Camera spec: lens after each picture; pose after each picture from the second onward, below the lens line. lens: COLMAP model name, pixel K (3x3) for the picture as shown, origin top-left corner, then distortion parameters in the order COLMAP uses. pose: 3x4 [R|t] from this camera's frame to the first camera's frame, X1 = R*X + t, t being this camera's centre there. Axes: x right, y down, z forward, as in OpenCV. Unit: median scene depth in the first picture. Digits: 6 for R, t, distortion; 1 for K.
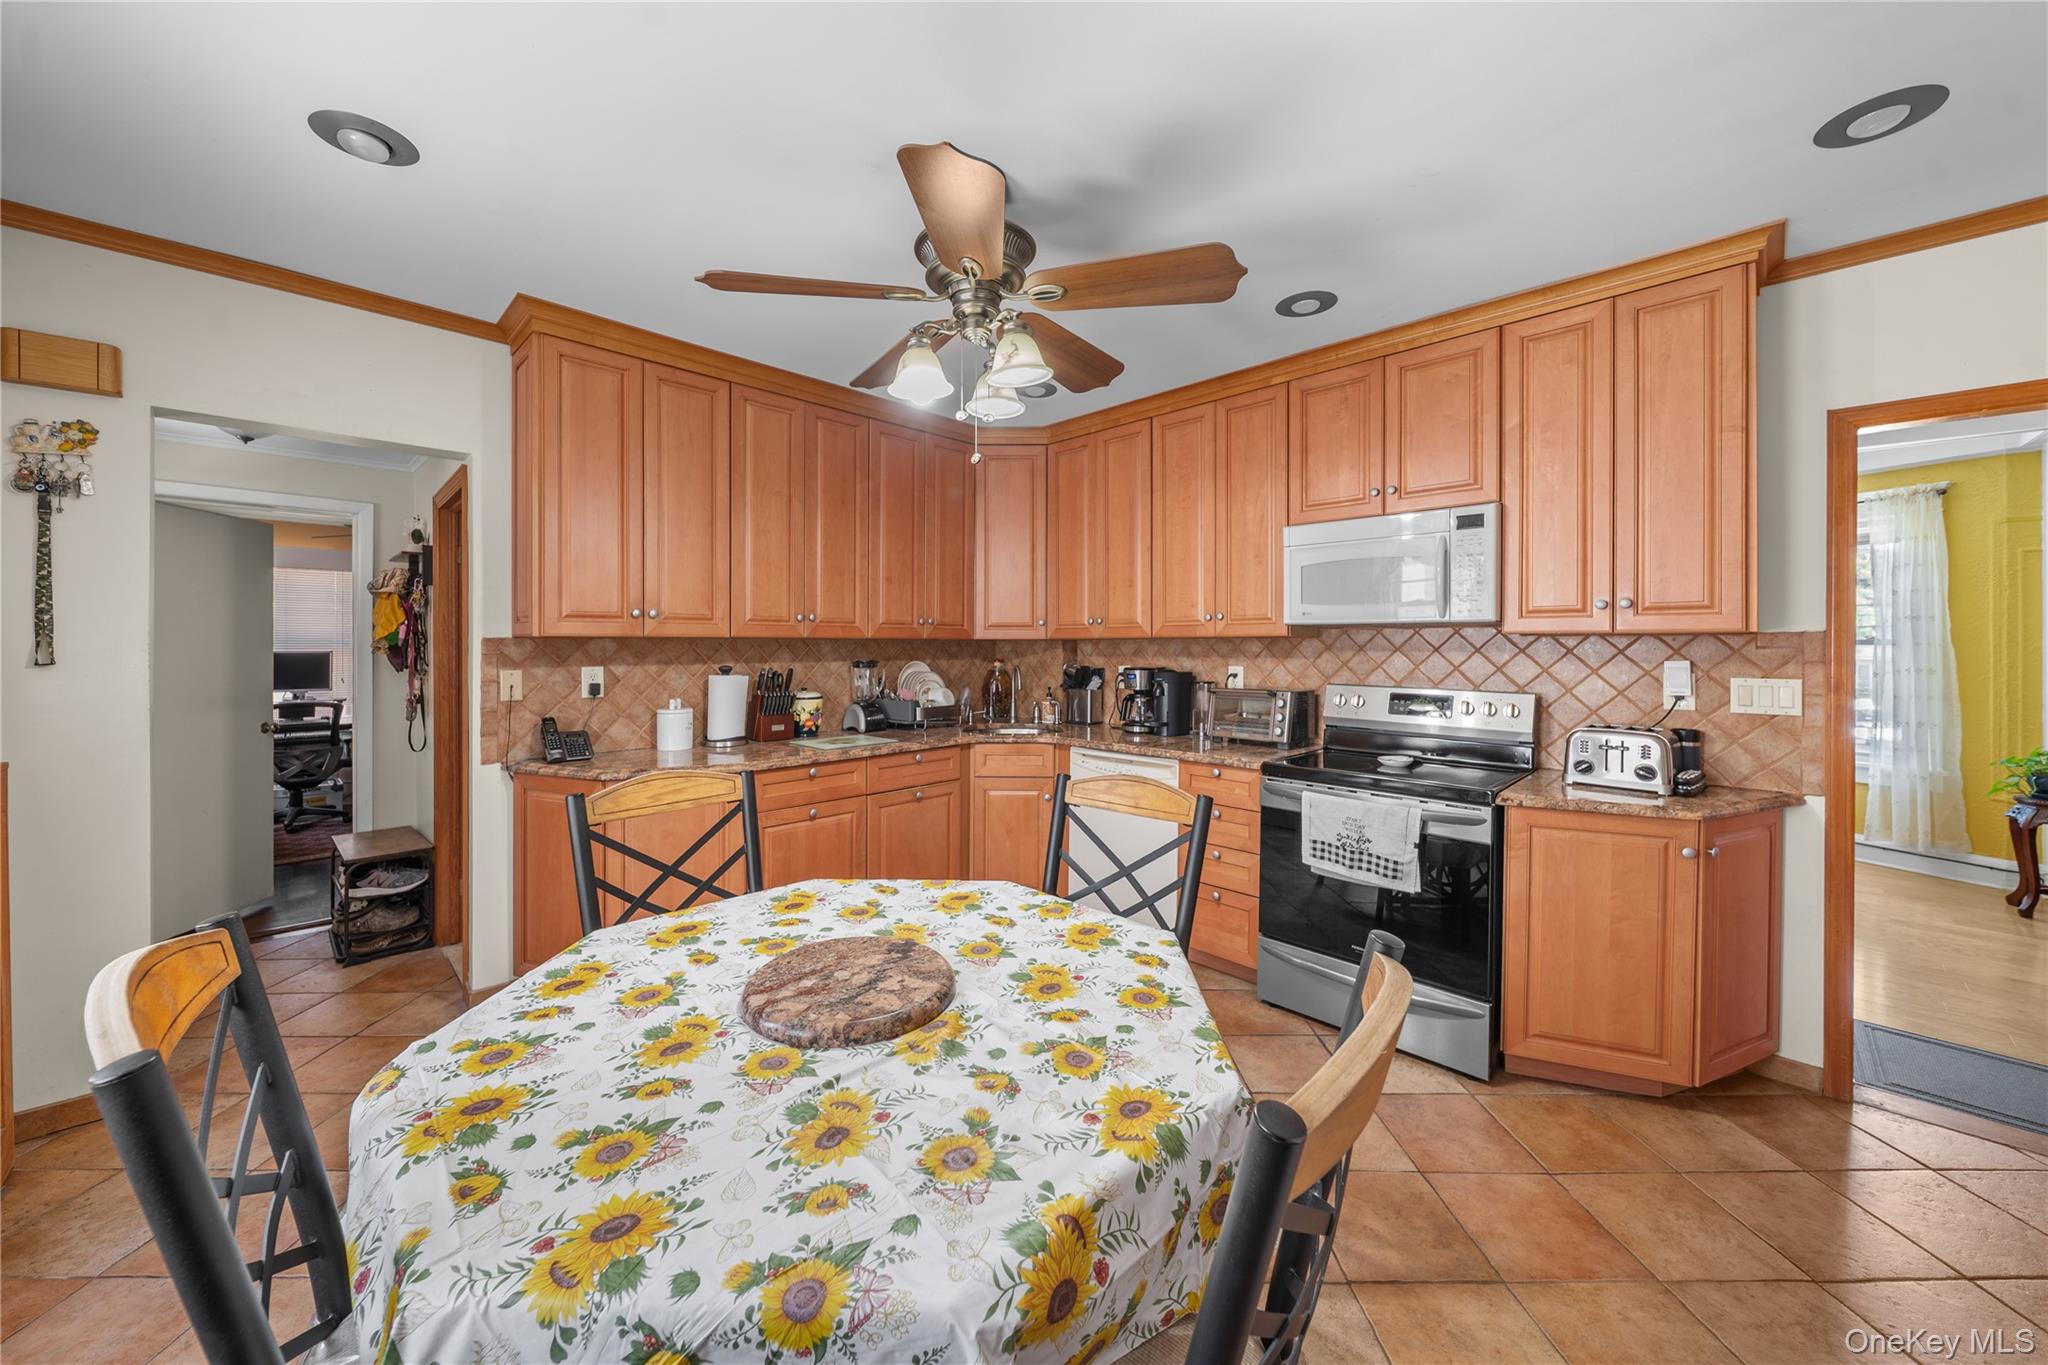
lens RADIAL K [[736.6, 0, 1041.9], [0, 736.6, 642.7], [0, 0, 1]] dist [-0.003353, -0.000321]
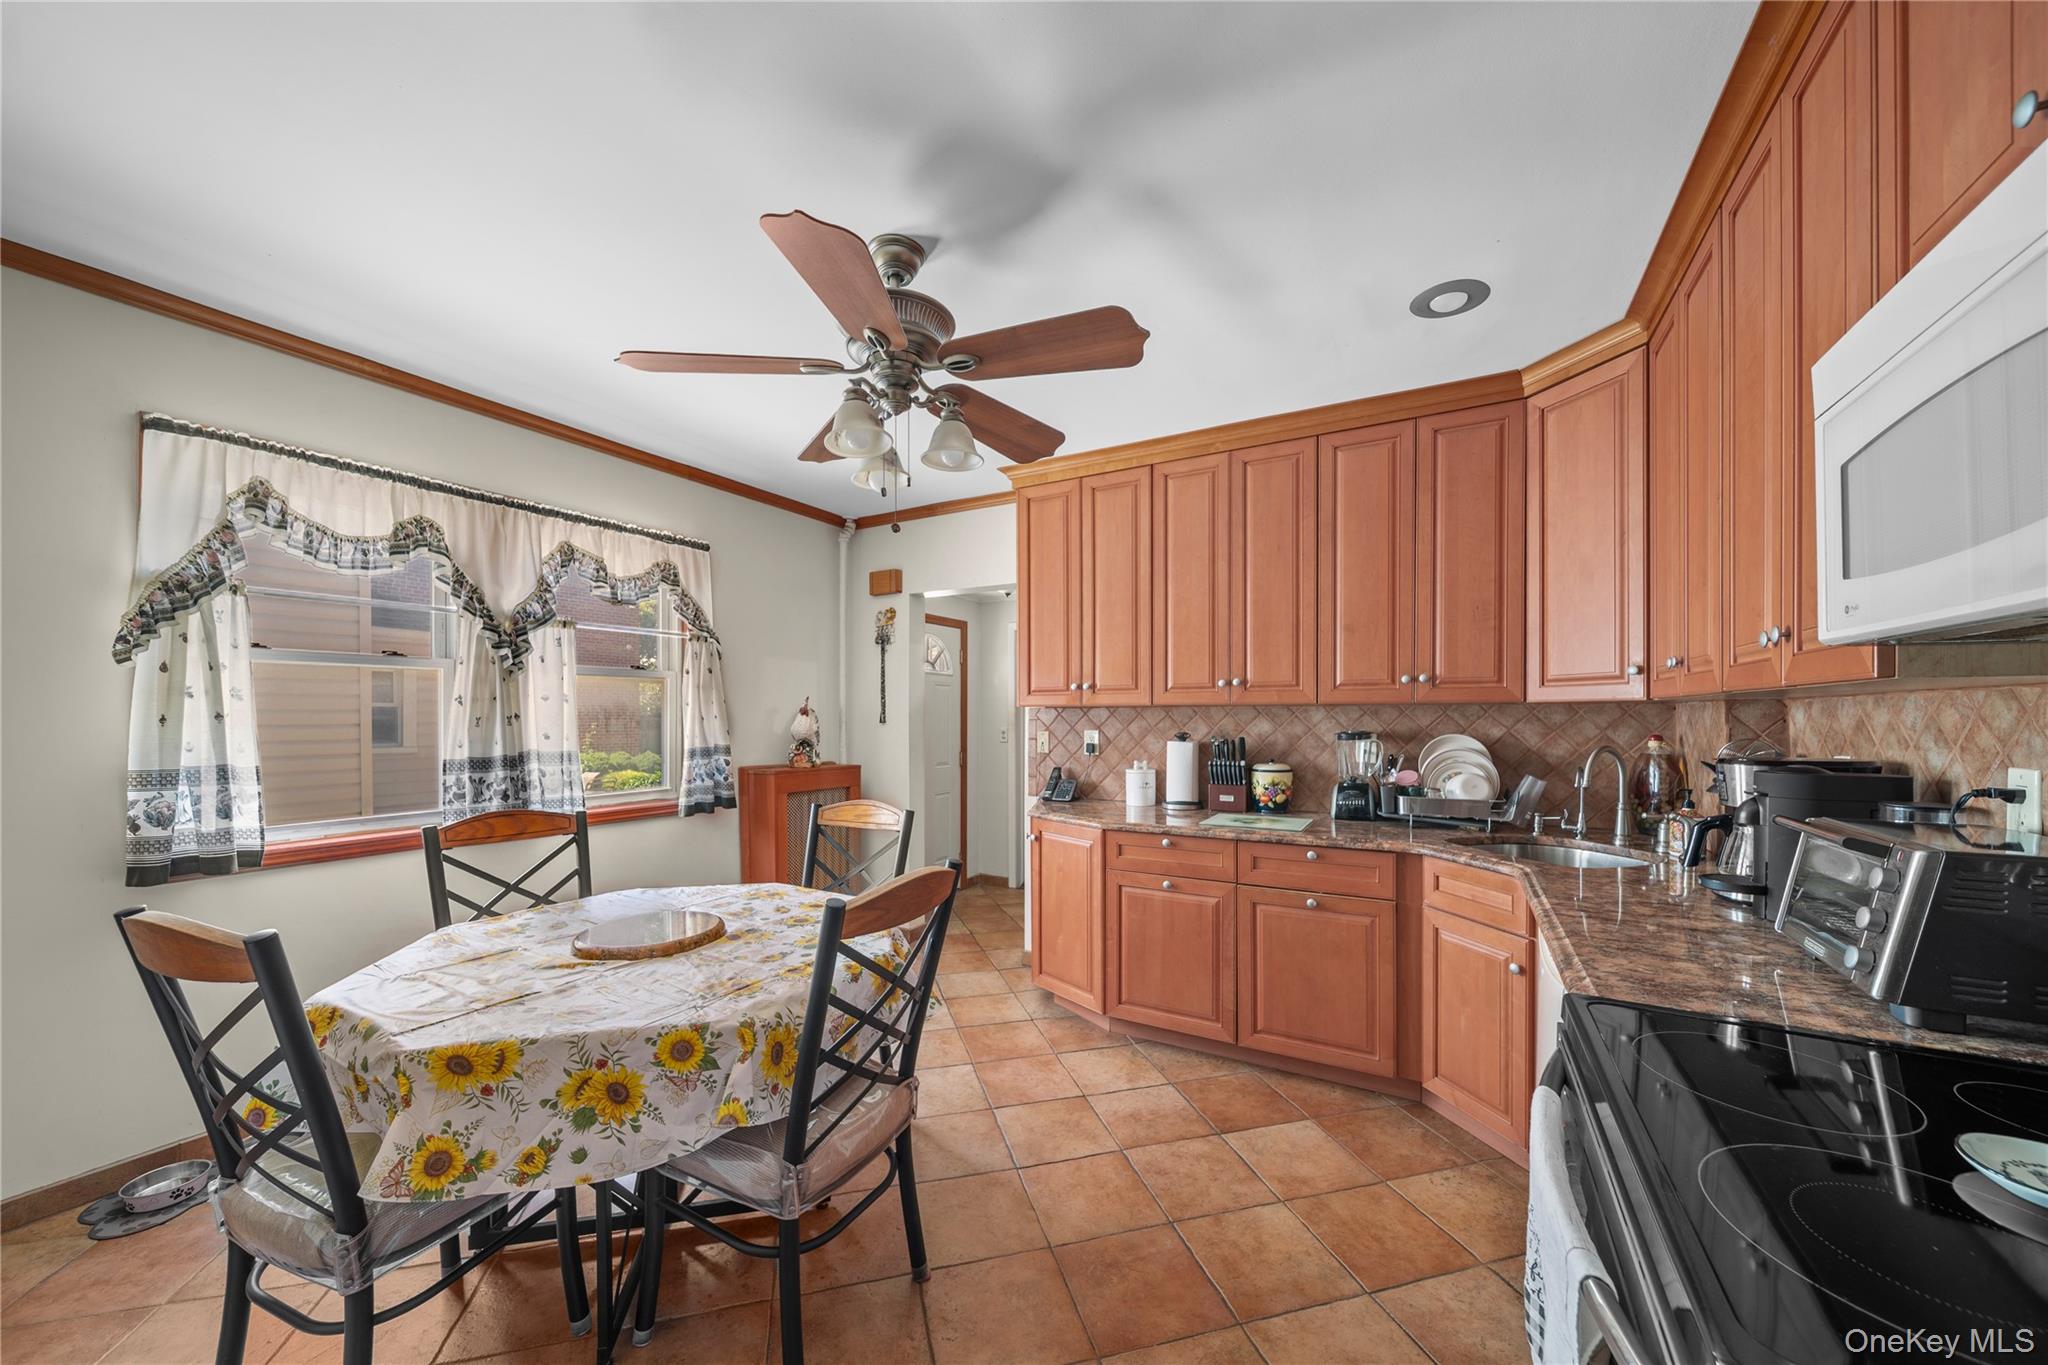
lens RADIAL K [[736.6, 0, 1037.5], [0, 736.6, 714.6], [0, 0, 1]] dist [-0.003353, -0.000321]
pose [[0.254638, -0.002995, -0.967032, 0.532488], [0.000109, 0.999995, -0.003069, 0.009083], [0.967037, 0.000676, 0.254637, 0.532888]]
